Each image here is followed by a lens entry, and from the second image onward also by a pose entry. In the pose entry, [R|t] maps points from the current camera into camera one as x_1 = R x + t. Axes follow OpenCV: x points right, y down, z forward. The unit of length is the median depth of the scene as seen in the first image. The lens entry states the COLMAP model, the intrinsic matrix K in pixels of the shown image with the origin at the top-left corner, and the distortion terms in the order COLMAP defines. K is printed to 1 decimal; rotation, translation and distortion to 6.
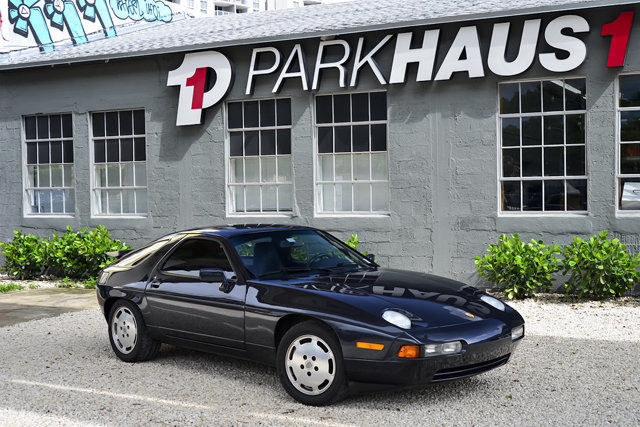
lens RADIAL K [[891.5, 0, 335.3], [0, 891.5, 232.0], [0, 0, 1]] dist [-0.021776, -0.019063]
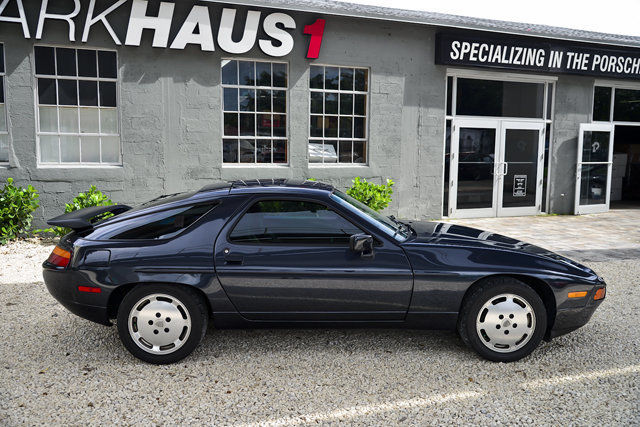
lens RADIAL K [[563.6, 0, 320.0], [0, 563.6, 213.5], [0, 0, 1]] dist [-0.009687, -0.002602]
pose [[0.666173, -0.063763, 0.743067, -0.317163], [0.009974, 0.997011, 0.076612, -0.012177], [-0.745731, -0.043626, 0.664817, 0.373872]]
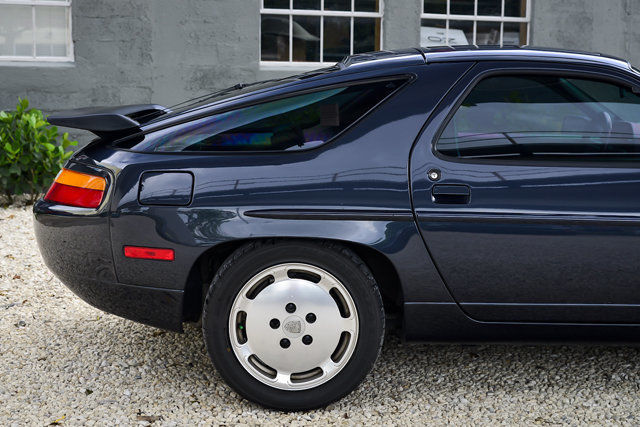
lens RADIAL K [[1023.6, 0, 320.0], [0, 1023.6, 213.5], [0, 0, 1]] dist [-0.013657, -0.008170]
pose [[0.685008, -0.075328, 0.724631, -0.337866], [0.006407, 0.995225, 0.097401, 0.015050], [-0.728507, -0.062077, 0.682219, 0.454774]]
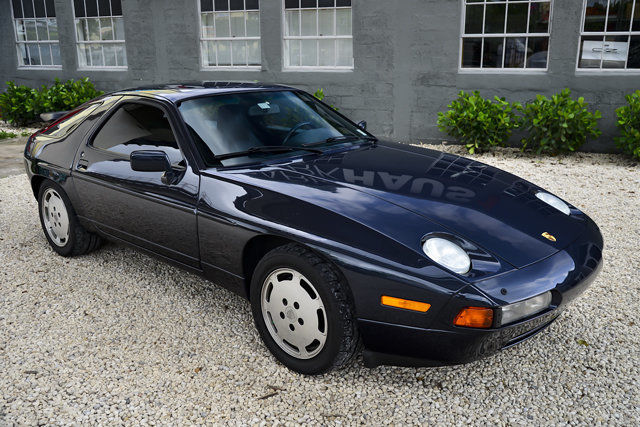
lens RADIAL K [[580.9, 0, 327.6], [0, 580.9, 221.5], [0, 0, 1]] dist [-0.009222, -0.006007]
pose [[0.997787, -0.007445, 0.066074, -0.017558], [-0.008368, 0.971752, 0.235858, -0.007223], [-0.065963, -0.235889, 0.969539, 0.306323]]
